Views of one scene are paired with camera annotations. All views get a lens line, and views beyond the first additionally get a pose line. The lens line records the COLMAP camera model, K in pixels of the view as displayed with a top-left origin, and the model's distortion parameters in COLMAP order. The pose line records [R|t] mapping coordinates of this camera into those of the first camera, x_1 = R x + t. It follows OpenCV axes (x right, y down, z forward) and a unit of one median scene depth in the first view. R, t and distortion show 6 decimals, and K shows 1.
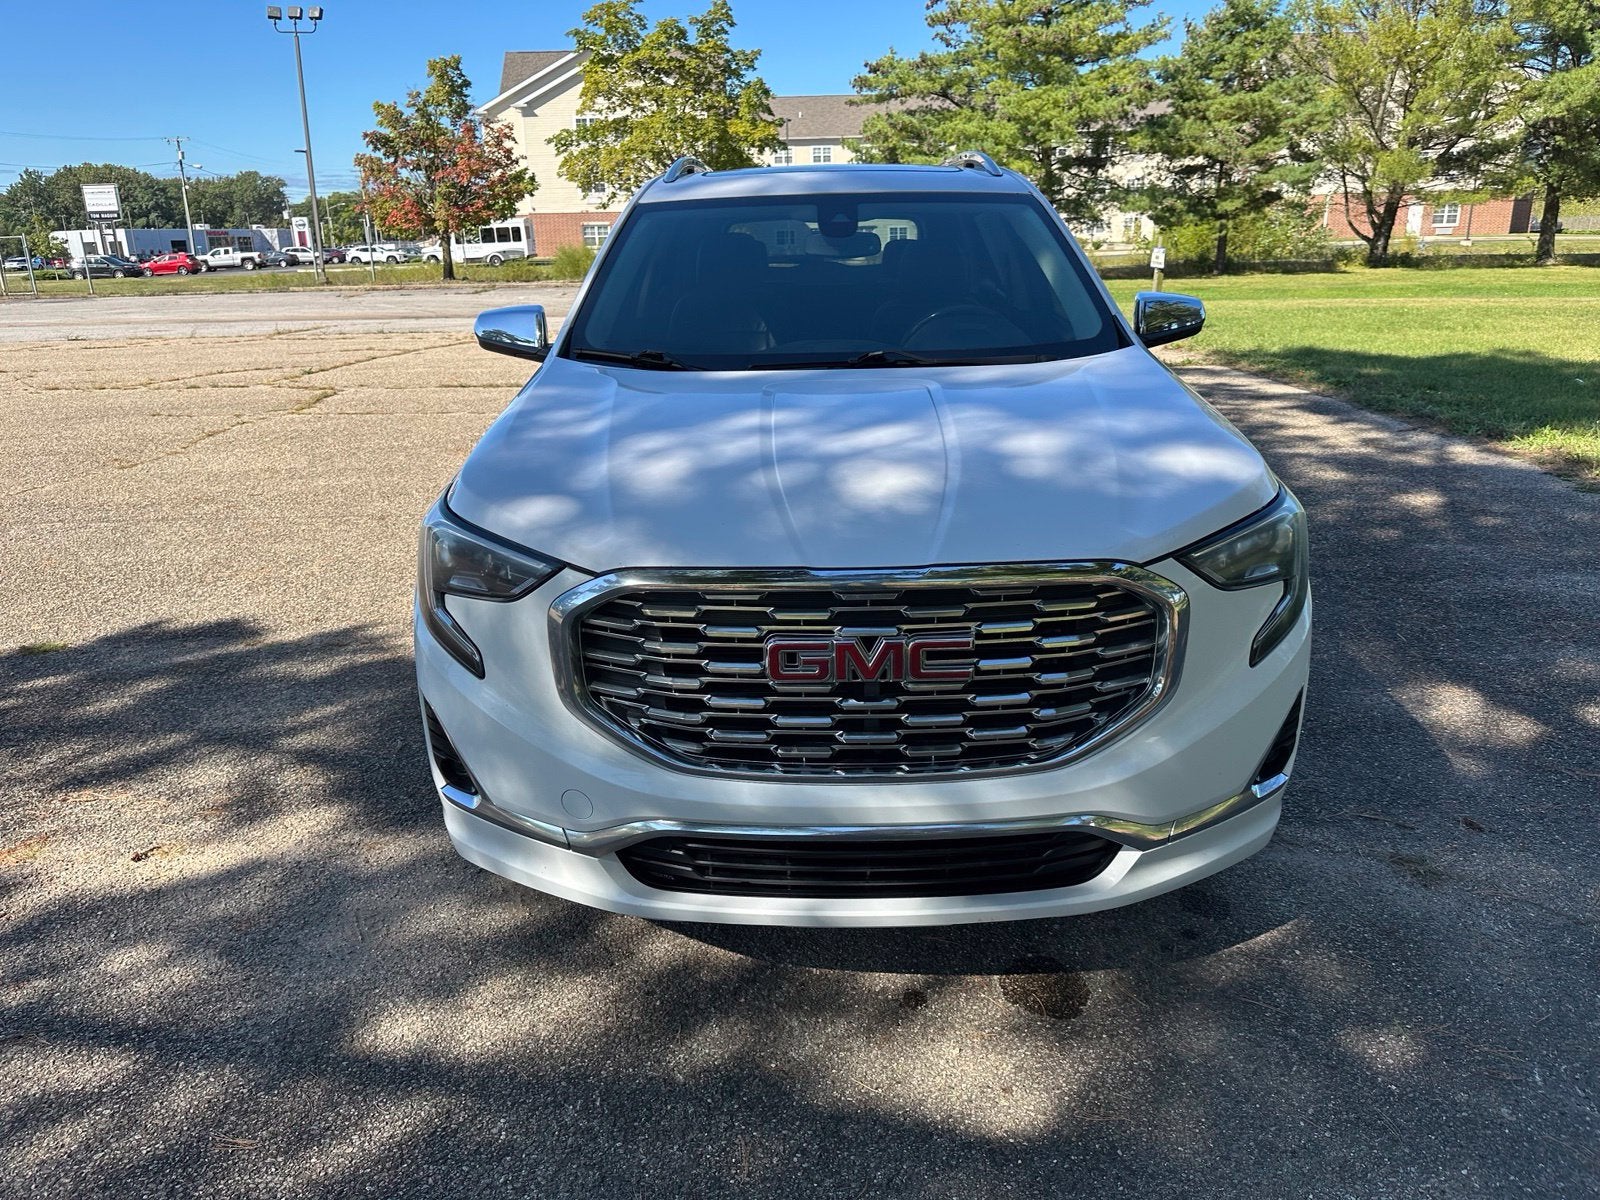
lens RADIAL K [[1166.5, 0, 800.0], [0, 1166.5, 600.0], [0, 0, 1]] dist [0.007009, -0.009240]
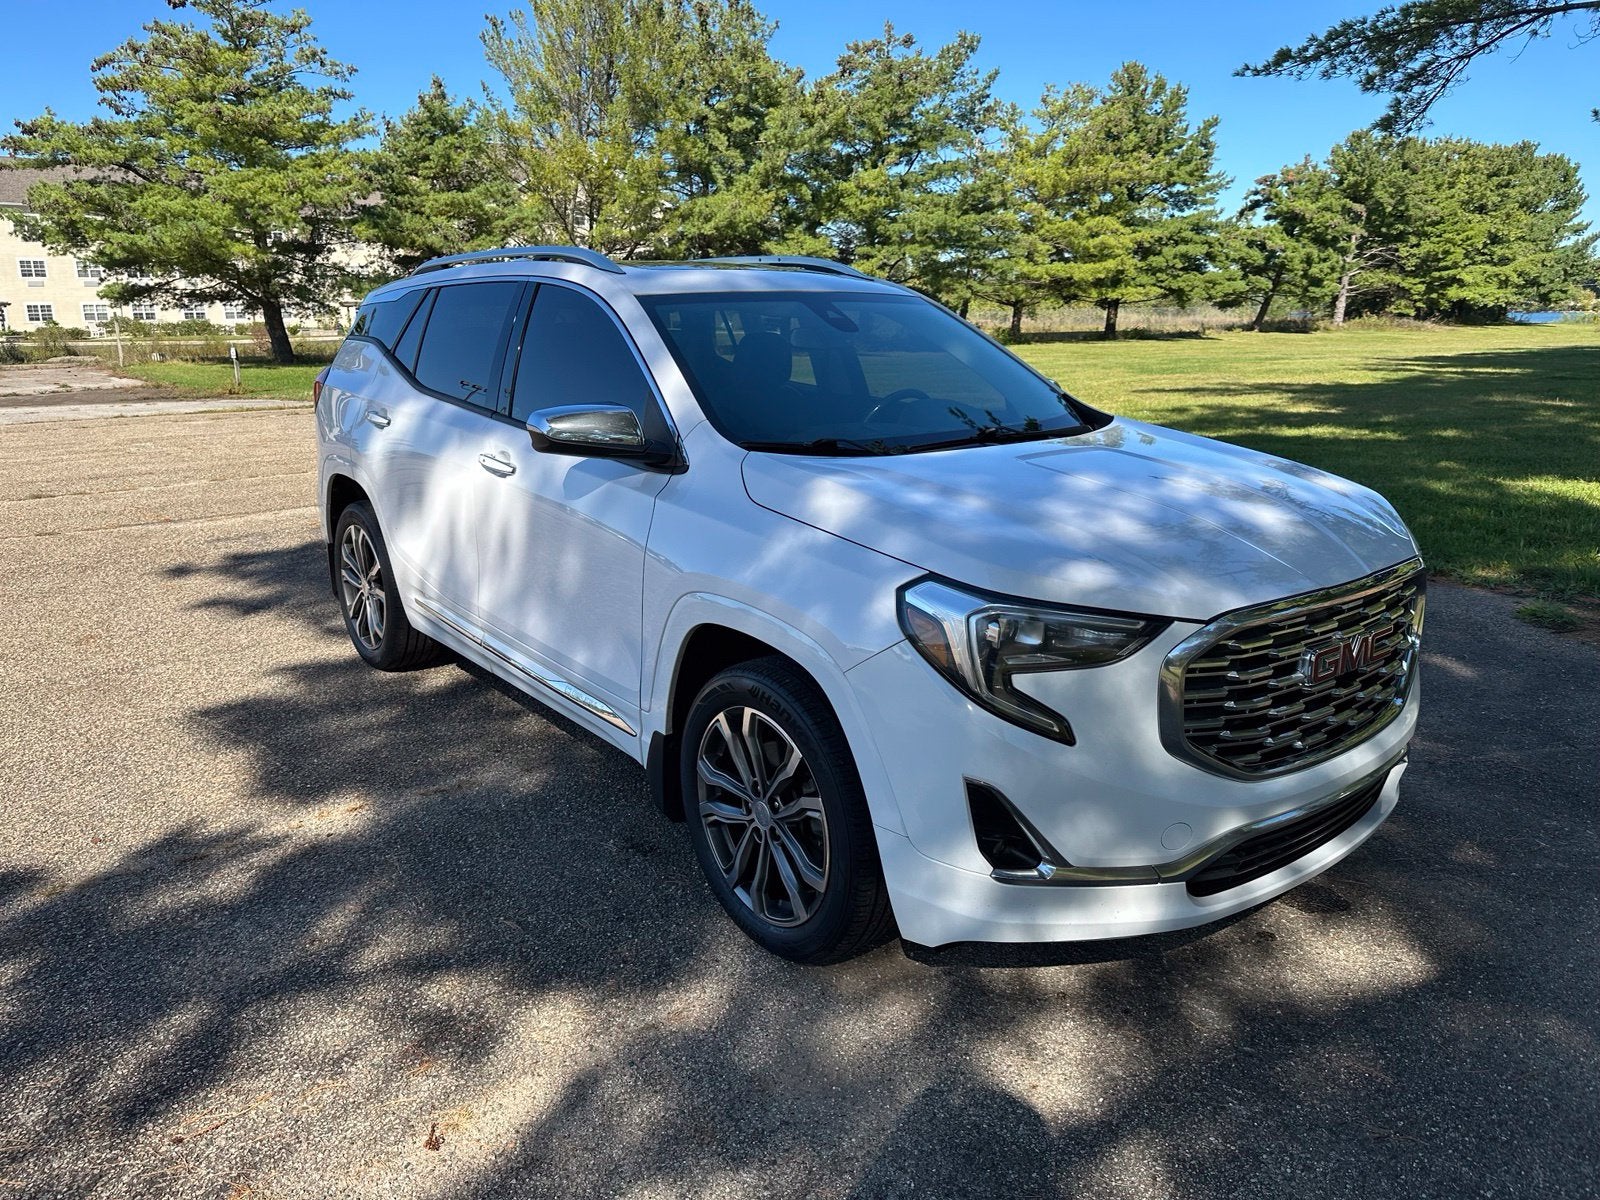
lens RADIAL K [[1175.4, 0, 800.0], [0, 1175.4, 600.0], [0, 0, 1]] dist [0.000449, -0.024017]
pose [[0.761750, -0.134250, 0.633809, -0.102833], [0.178970, 0.983832, -0.006706, -0.009063], [-0.622661, 0.118541, 0.773460, 0.030076]]
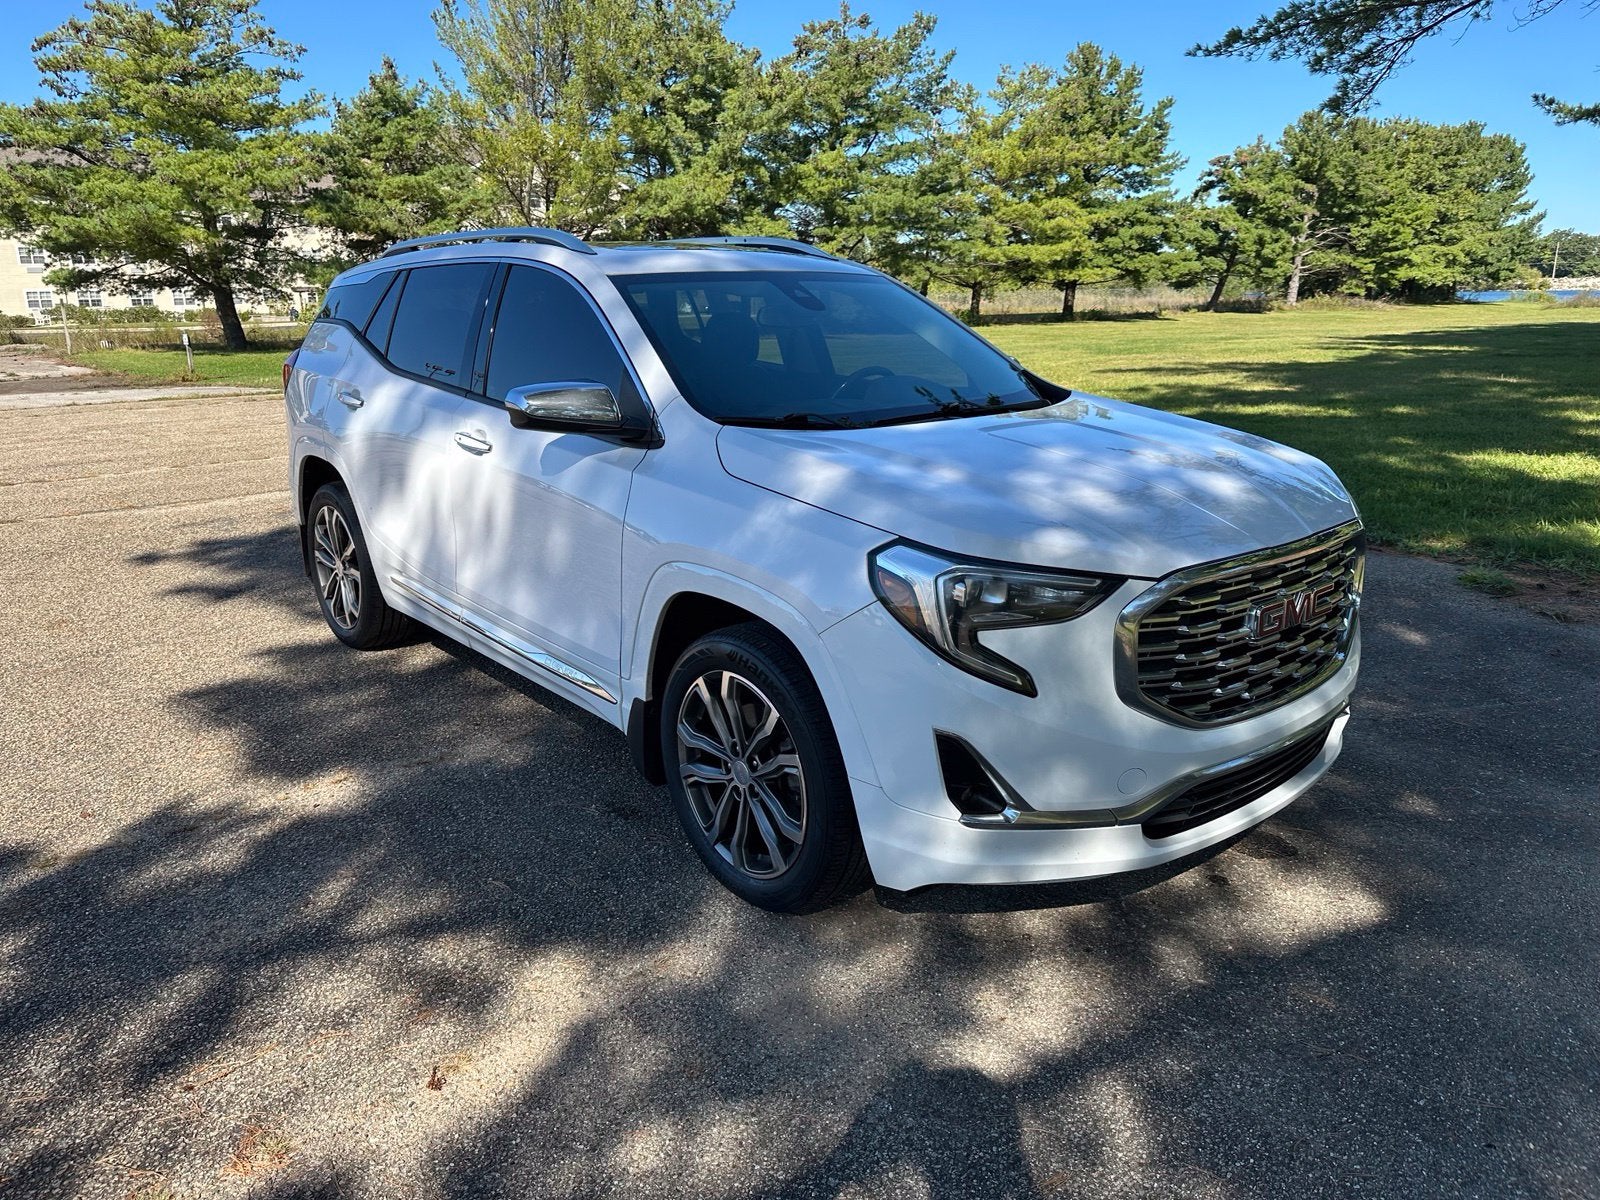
lens RADIAL K [[1175.9, 0, 800.5], [0, 1175.9, 604.6], [0, 0, 1]] dist [0.000805, -0.021965]
pose [[0.738874, -0.155387, 0.655683, -0.107310], [0.192086, 0.981246, 0.016084, -0.007494], [-0.645886, 0.114064, 0.754865, 0.027095]]
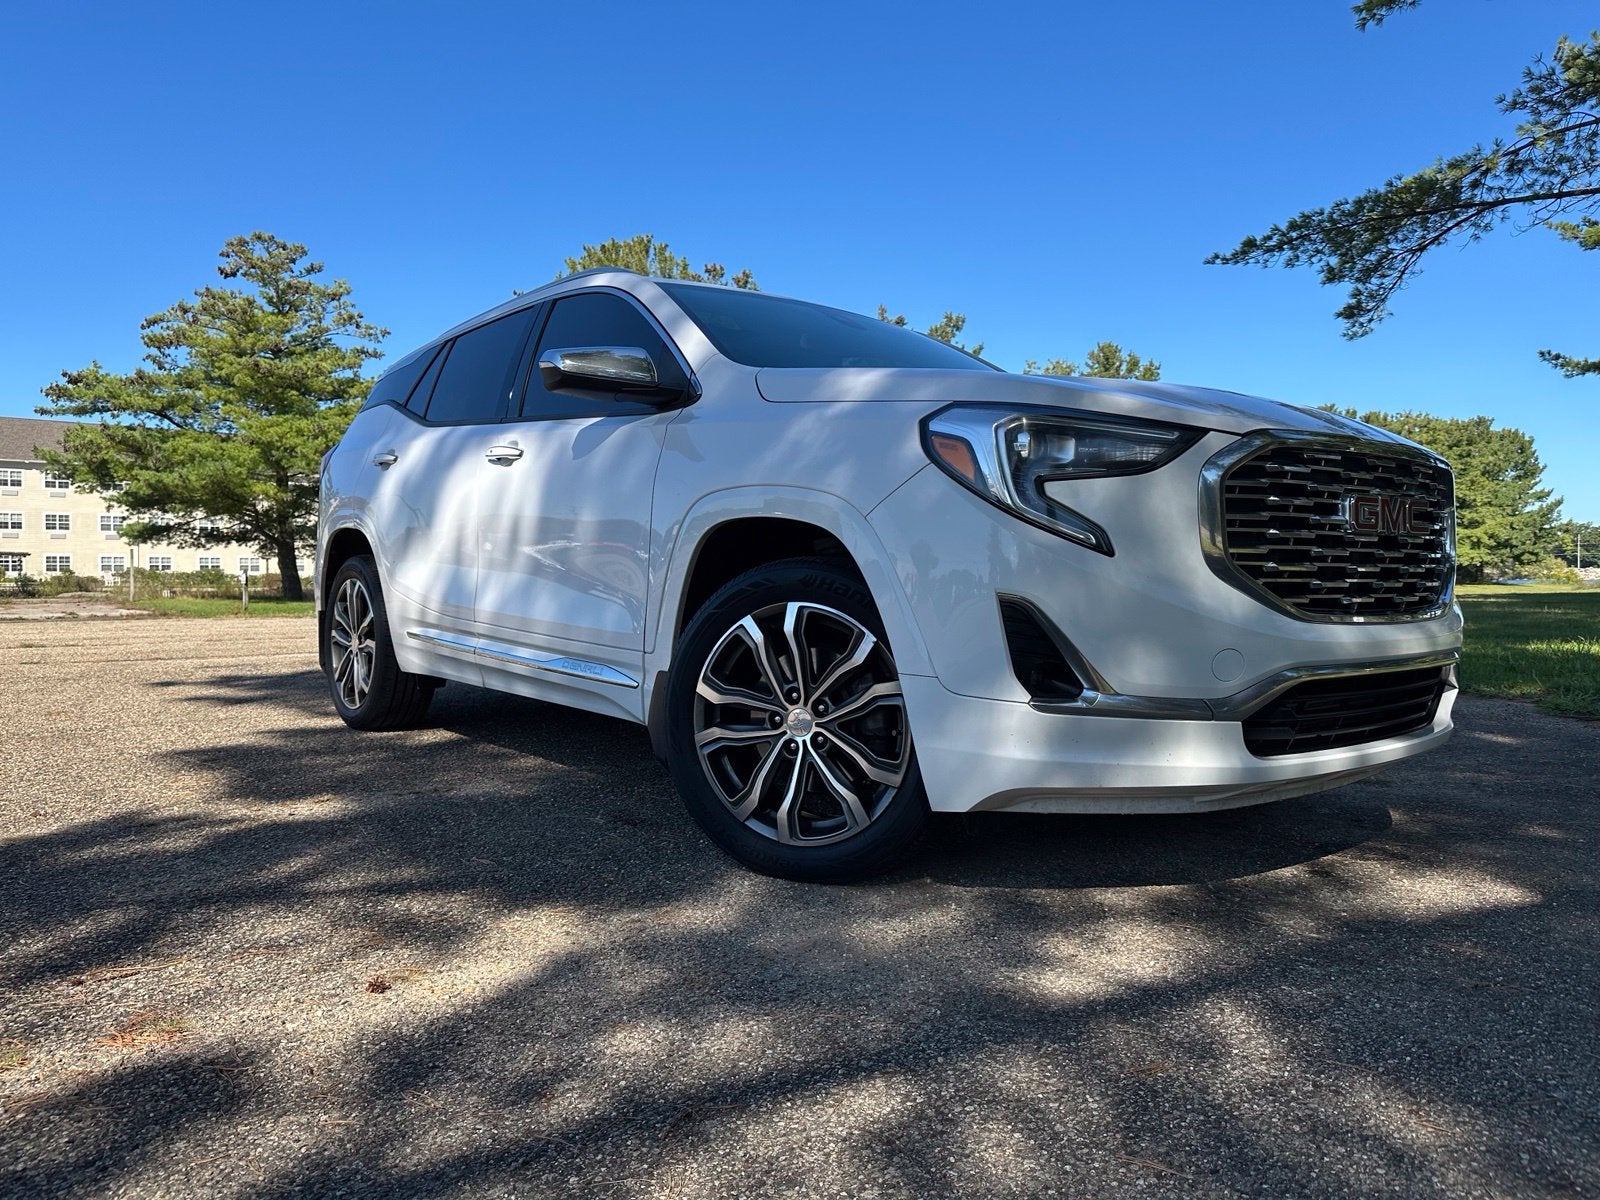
lens RADIAL K [[1172.4, 0, 804.7], [0, 1172.4, 583.1], [0, 0, 1]] dist [0.001980, -0.022709]
pose [[0.758044, 0.030638, 0.651483, -0.102113], [0.176565, 0.951955, -0.250214, 0.026637], [-0.627849, 0.304703, 0.716214, 0.043093]]
